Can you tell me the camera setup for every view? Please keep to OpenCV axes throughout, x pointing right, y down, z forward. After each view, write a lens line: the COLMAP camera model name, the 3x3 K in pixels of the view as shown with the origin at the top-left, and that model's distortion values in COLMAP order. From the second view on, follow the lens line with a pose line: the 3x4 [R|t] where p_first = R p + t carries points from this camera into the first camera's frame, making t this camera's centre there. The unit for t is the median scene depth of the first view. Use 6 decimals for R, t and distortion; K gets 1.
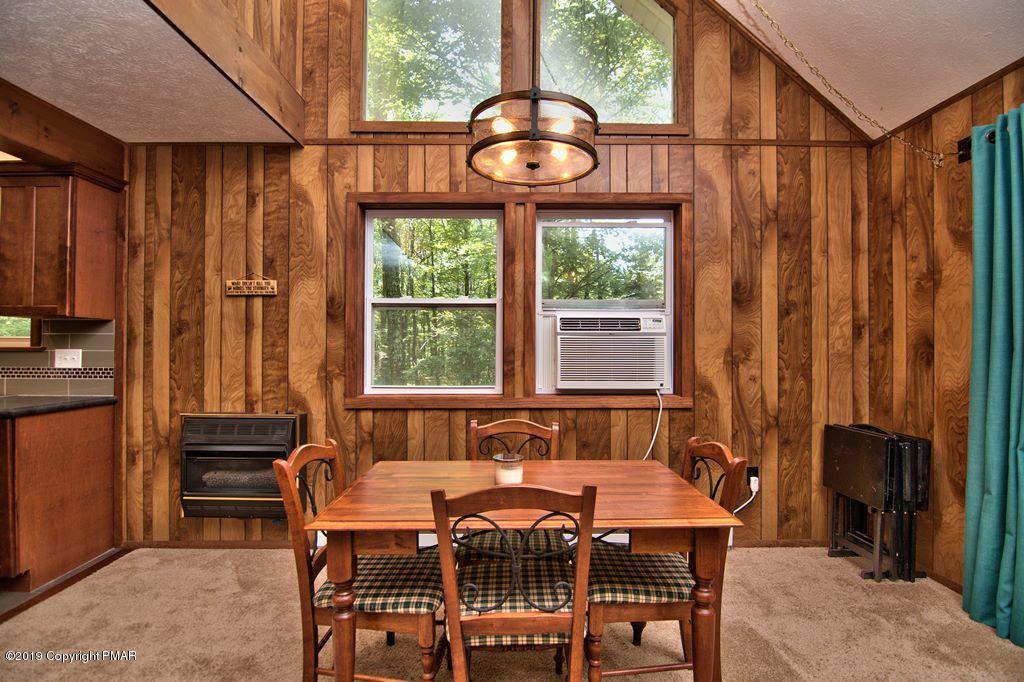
lens RADIAL K [[490.7, 0, 509.2], [0, 490.7, 340.9], [0, 0, 1]] dist [-0.006109, -0.009334]
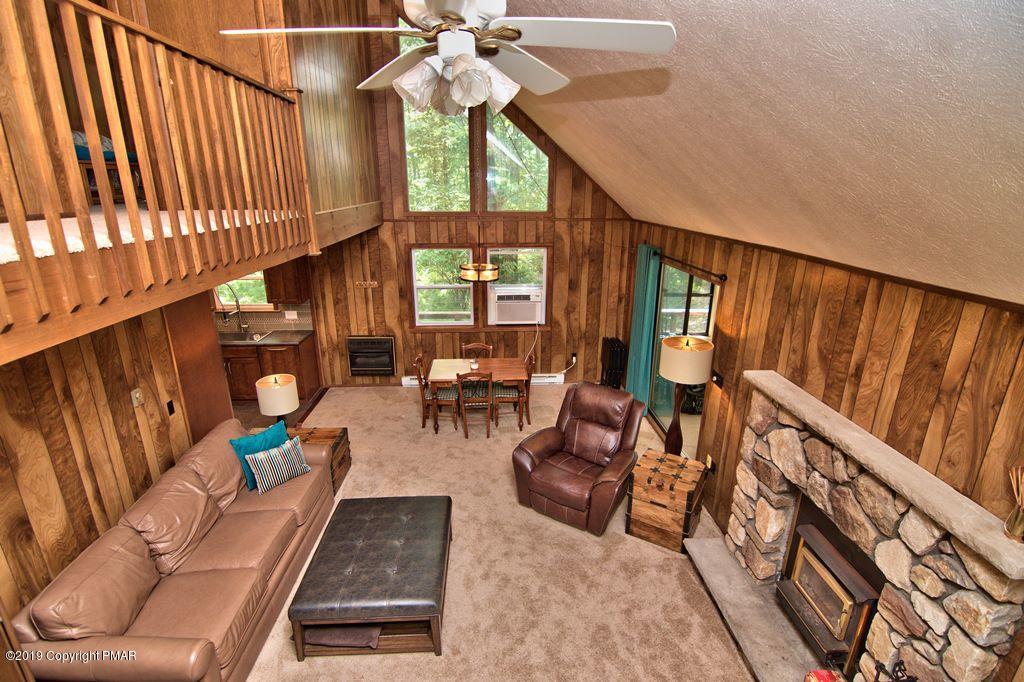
lens RADIAL K [[490.7, 0, 510.4], [0, 490.7, 343.1], [0, 0, 1]] dist [-0.006109, -0.009334]
pose [[0.999287, -0.013464, 0.035284, 0.081166], [0.001888, 0.950937, 0.309379, -0.570990], [-0.037718, -0.309091, 0.950284, -1.364574]]
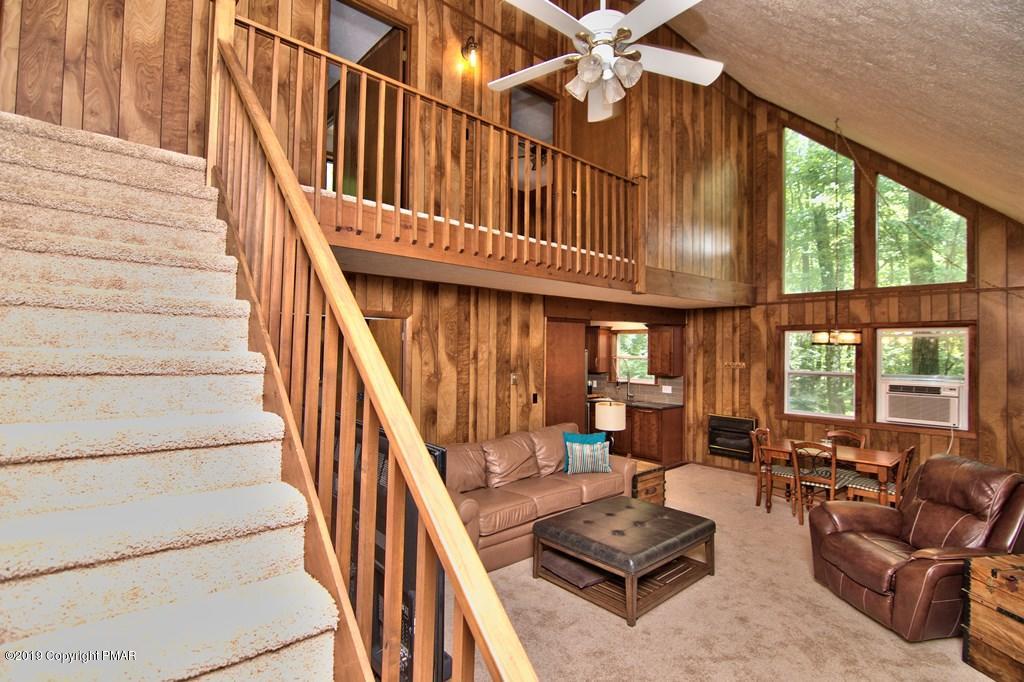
lens RADIAL K [[490.7, 0, 512.0], [0, 490.7, 344.3], [0, 0, 1]] dist [-0.006109, -0.009334]
pose [[0.655558, -0.002670, -0.755140, 0.596345], [-0.003455, 0.999973, -0.006535, -0.194674], [0.755137, 0.006893, 0.655531, -1.453457]]
